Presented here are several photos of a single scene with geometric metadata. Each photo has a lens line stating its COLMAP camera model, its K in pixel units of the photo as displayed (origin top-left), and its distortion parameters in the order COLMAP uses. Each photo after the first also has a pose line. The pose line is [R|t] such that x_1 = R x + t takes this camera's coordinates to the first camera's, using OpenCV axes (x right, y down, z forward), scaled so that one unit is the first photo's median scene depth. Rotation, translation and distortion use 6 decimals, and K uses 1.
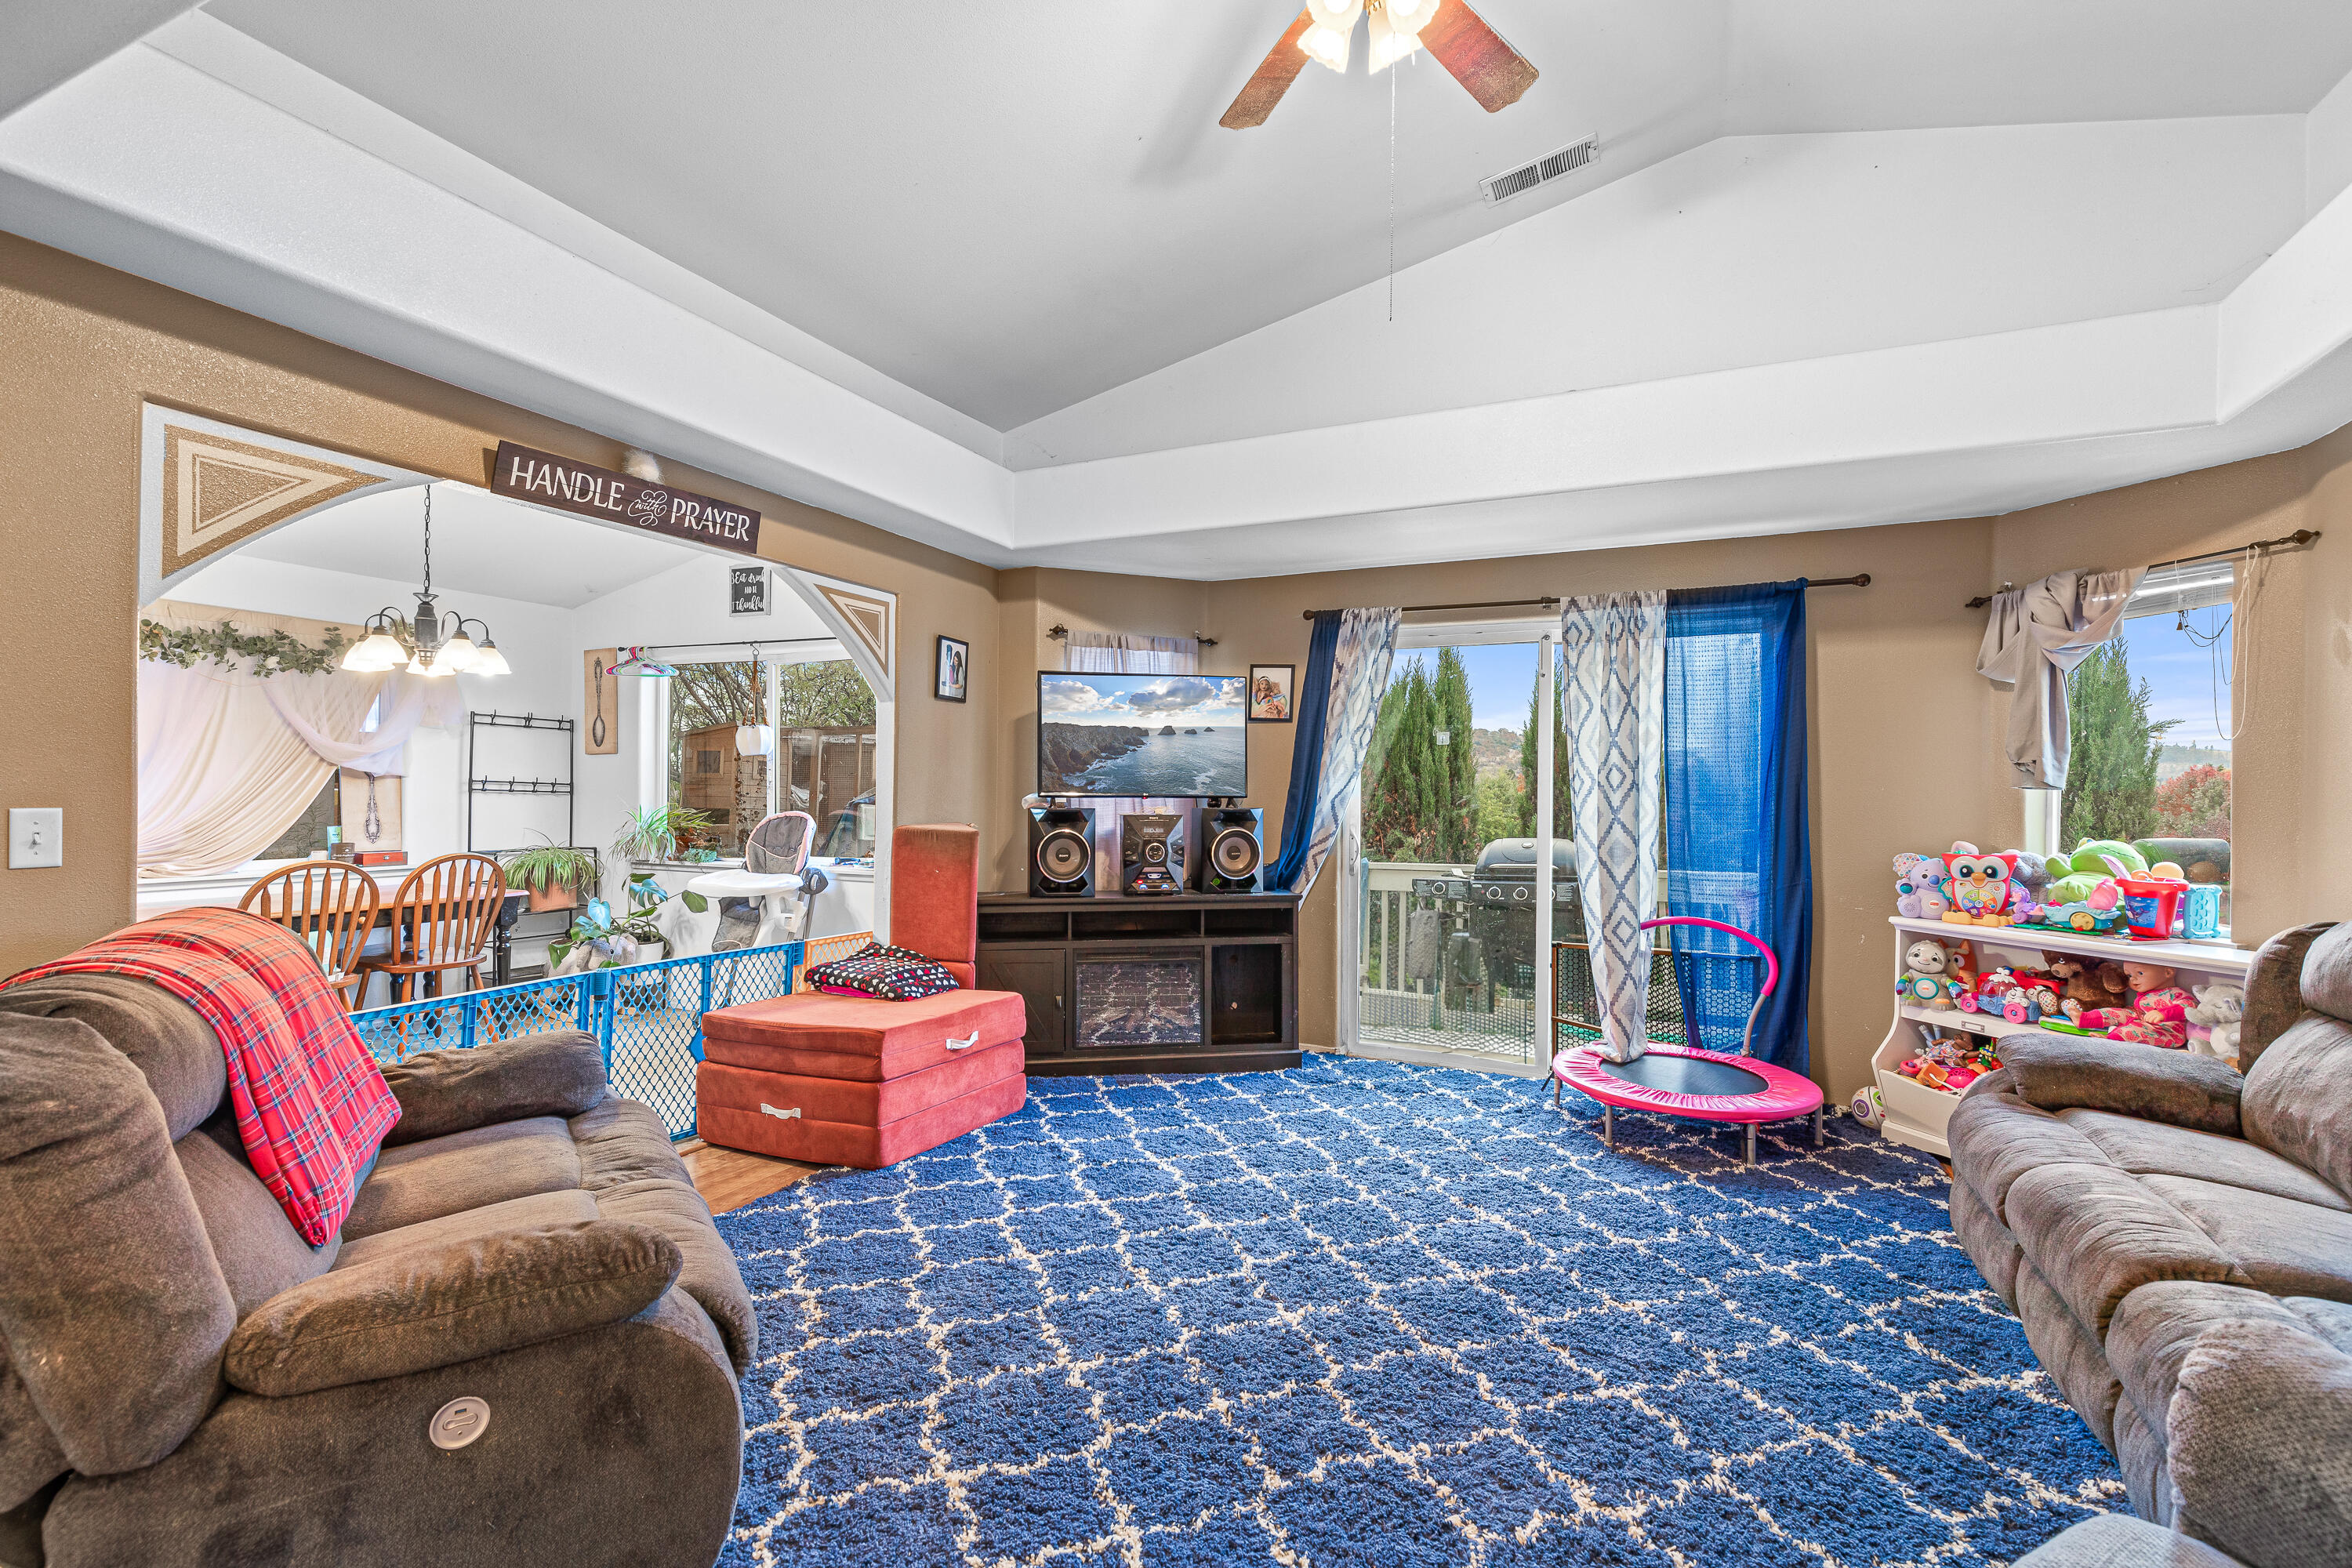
lens RADIAL K [[1068.0, 0, 1176.0], [0, 1068.0, 784.0], [0, 0, 1]] dist [0.018142, -0.000056]
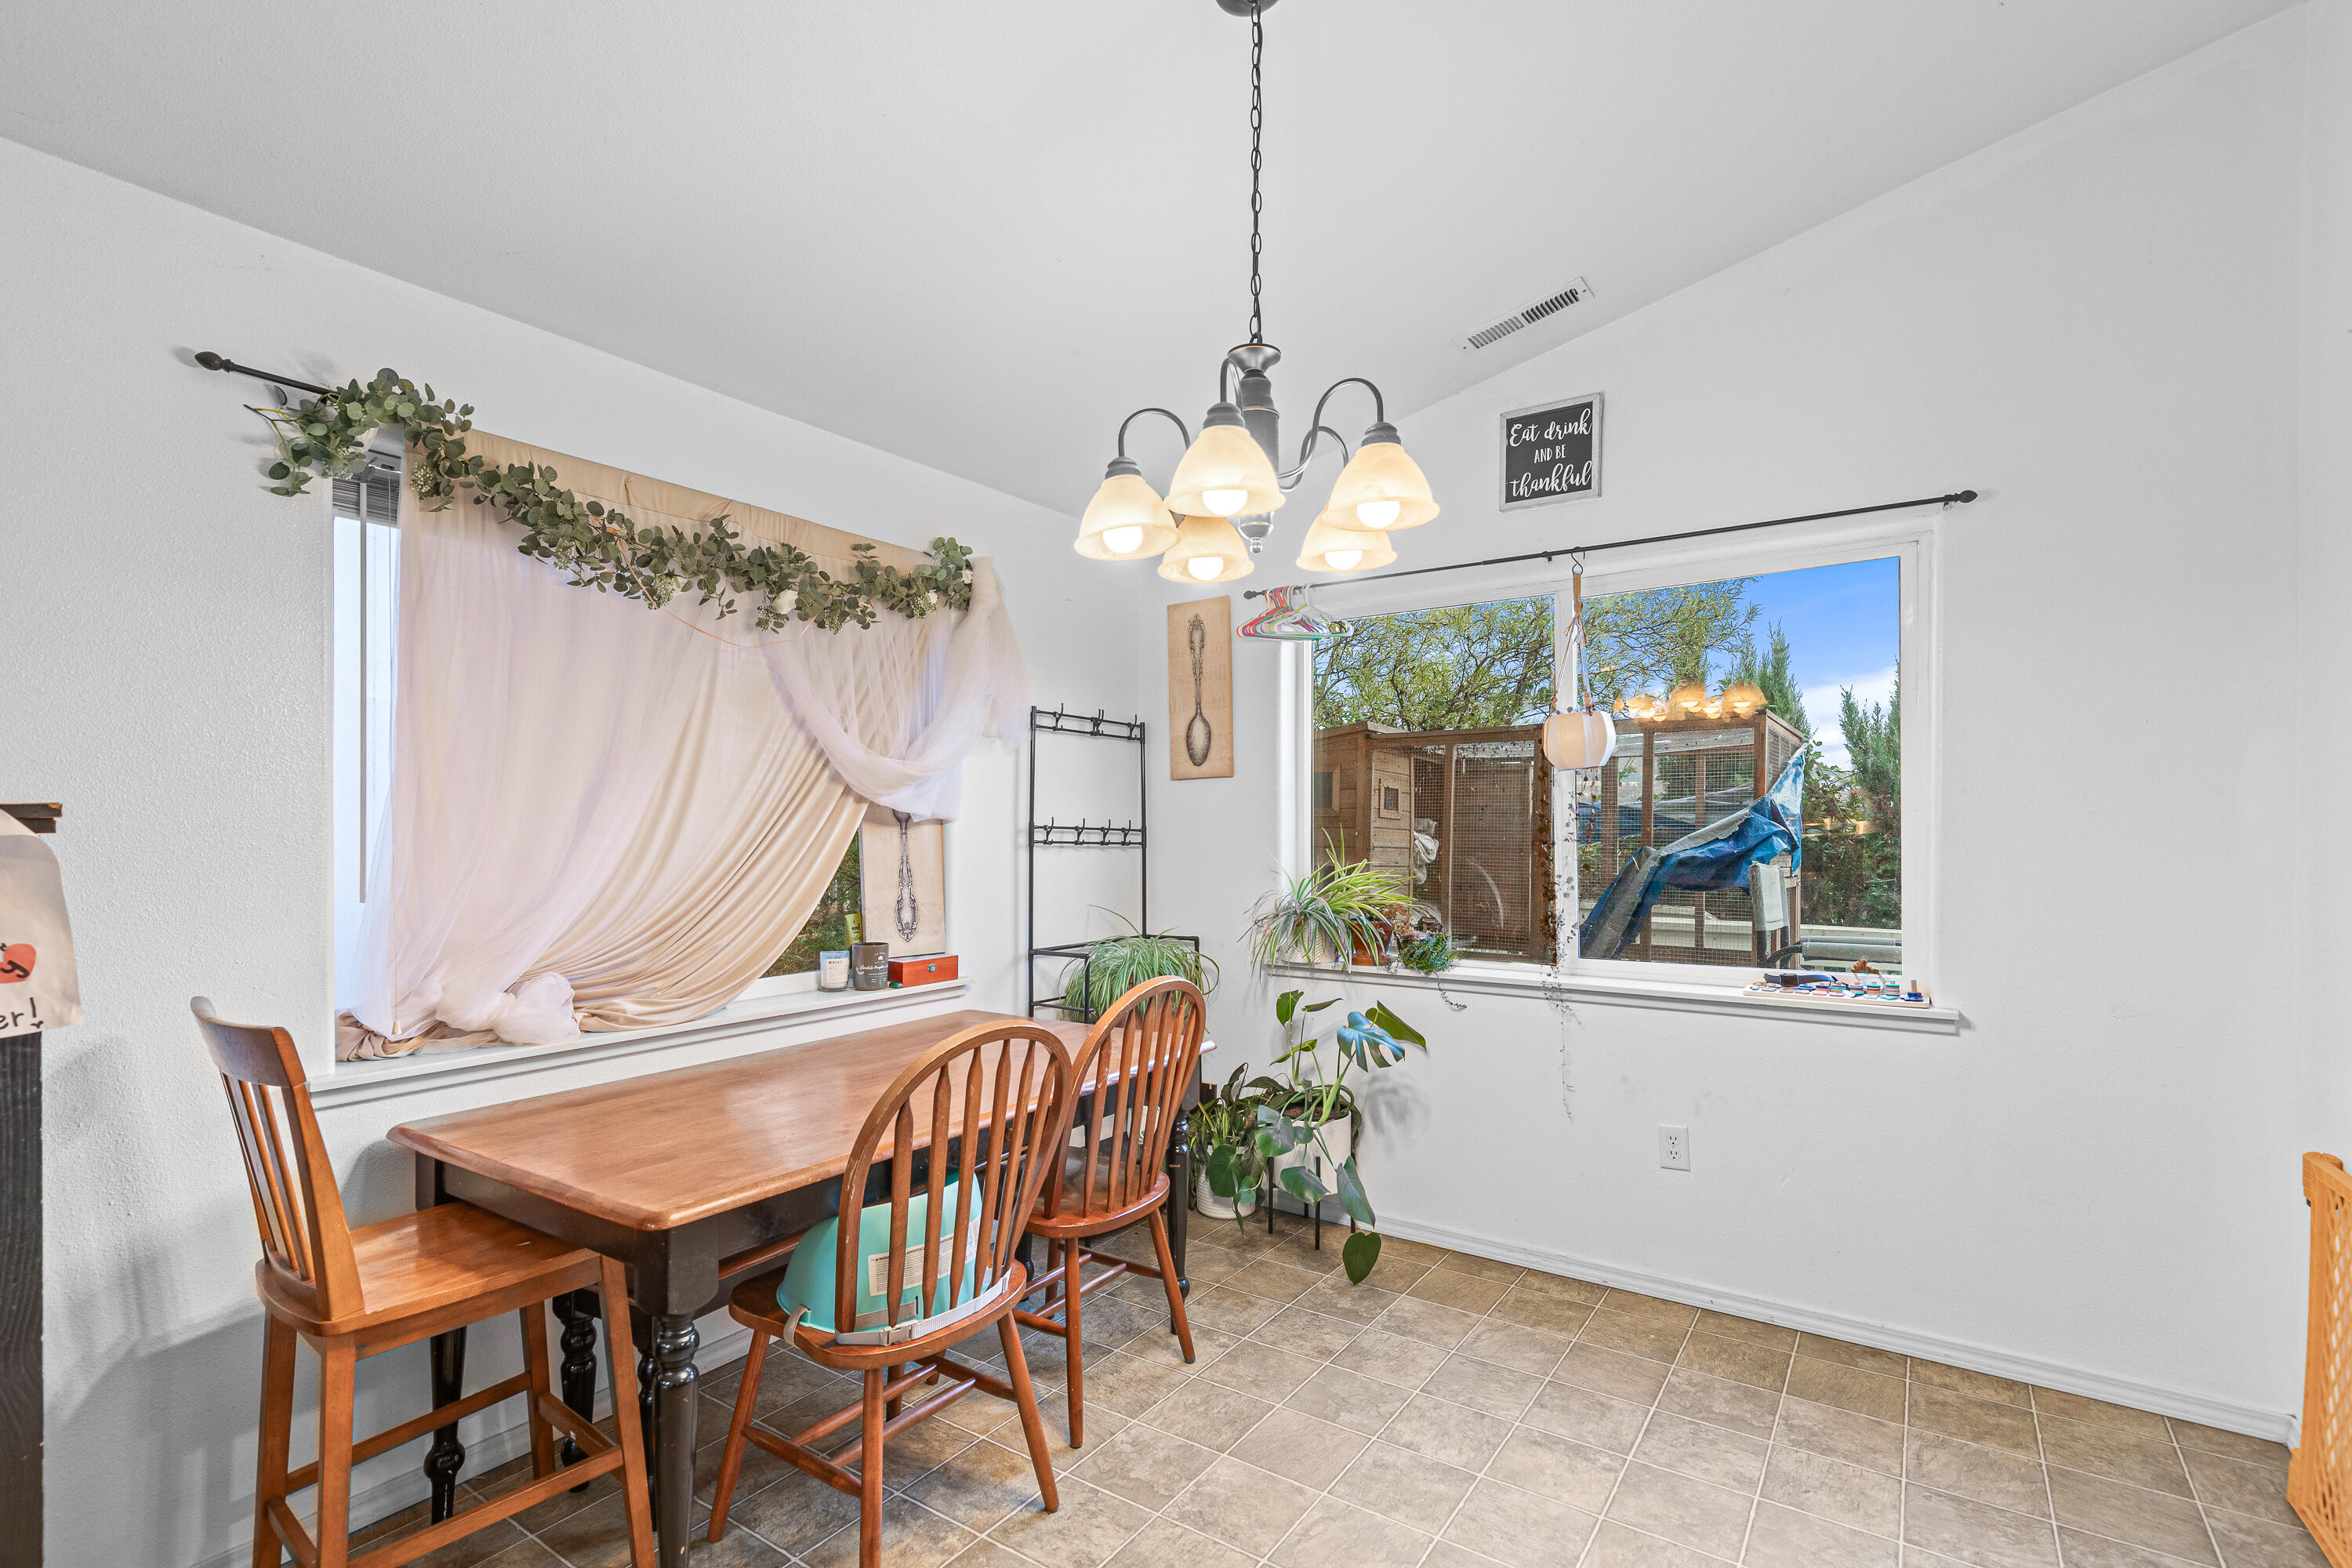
lens RADIAL K [[1076.4, 0, 1186.6], [0, 1076.4, 803.9], [0, 0, 1]] dist [0.009186, -0.001003]
pose [[0.985806, -0.017808, -0.166941, -0.508606], [0.014790, 0.999704, -0.019307, -0.003111], [0.167235, 0.016564, 0.985778, 0.475719]]
